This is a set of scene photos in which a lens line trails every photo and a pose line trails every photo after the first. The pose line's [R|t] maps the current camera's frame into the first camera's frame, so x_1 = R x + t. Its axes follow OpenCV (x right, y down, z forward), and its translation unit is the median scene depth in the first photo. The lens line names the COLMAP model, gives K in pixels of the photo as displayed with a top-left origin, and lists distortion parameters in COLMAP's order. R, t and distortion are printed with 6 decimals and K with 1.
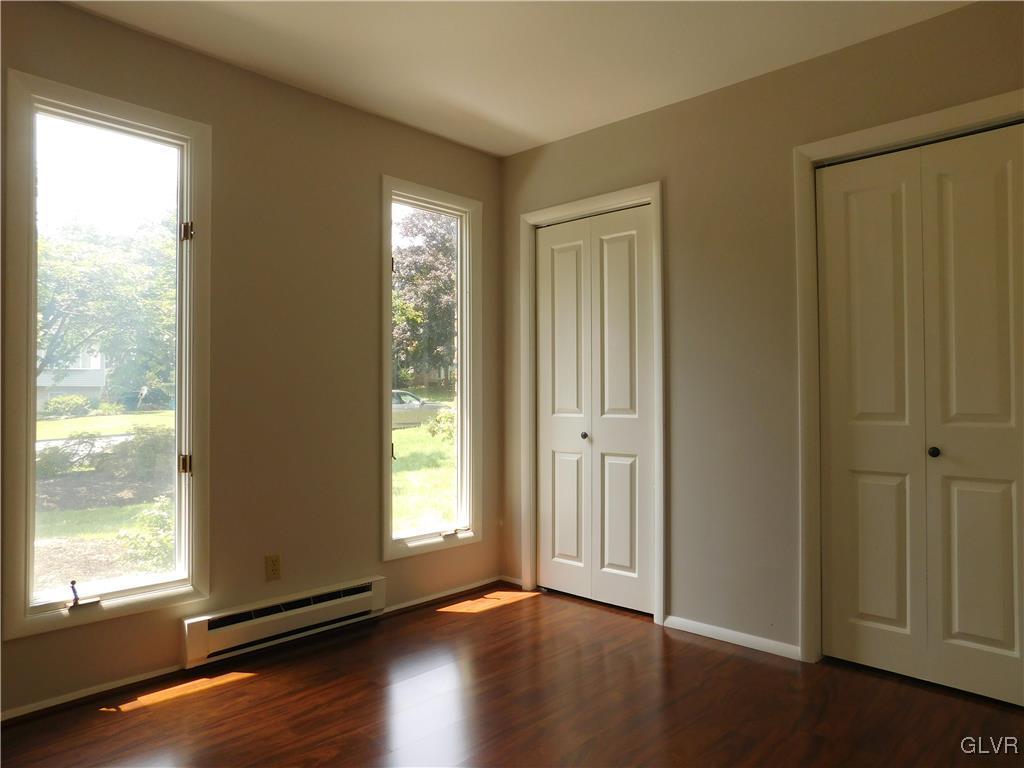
lens RADIAL K [[669.3, 0, 512.0], [0, 669.3, 384.0], [0, 0, 1]] dist [0.000284, 0.001363]
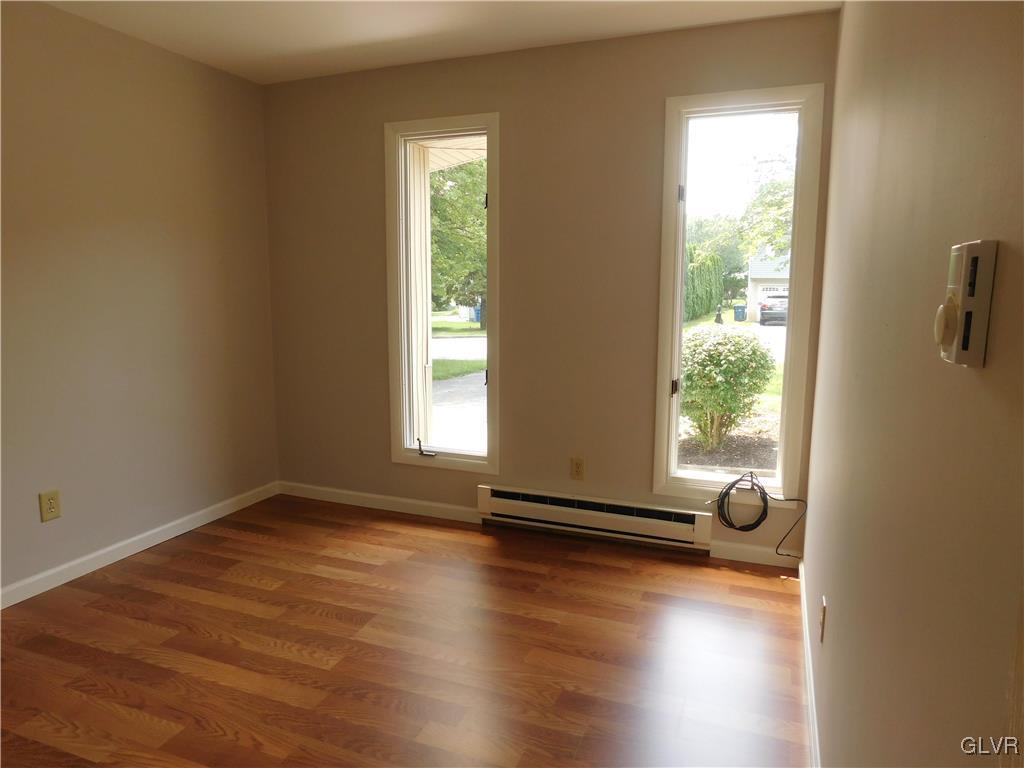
lens RADIAL K [[669.3, 0, 512.0], [0, 669.3, 384.0], [0, 0, 1]] dist [0.000284, 0.001363]
pose [[0.357965, 0.129286, -0.924741, 0.692404], [0.014567, 0.989474, 0.143975, -0.051217], [0.933621, -0.065008, 0.352314, 0.483332]]
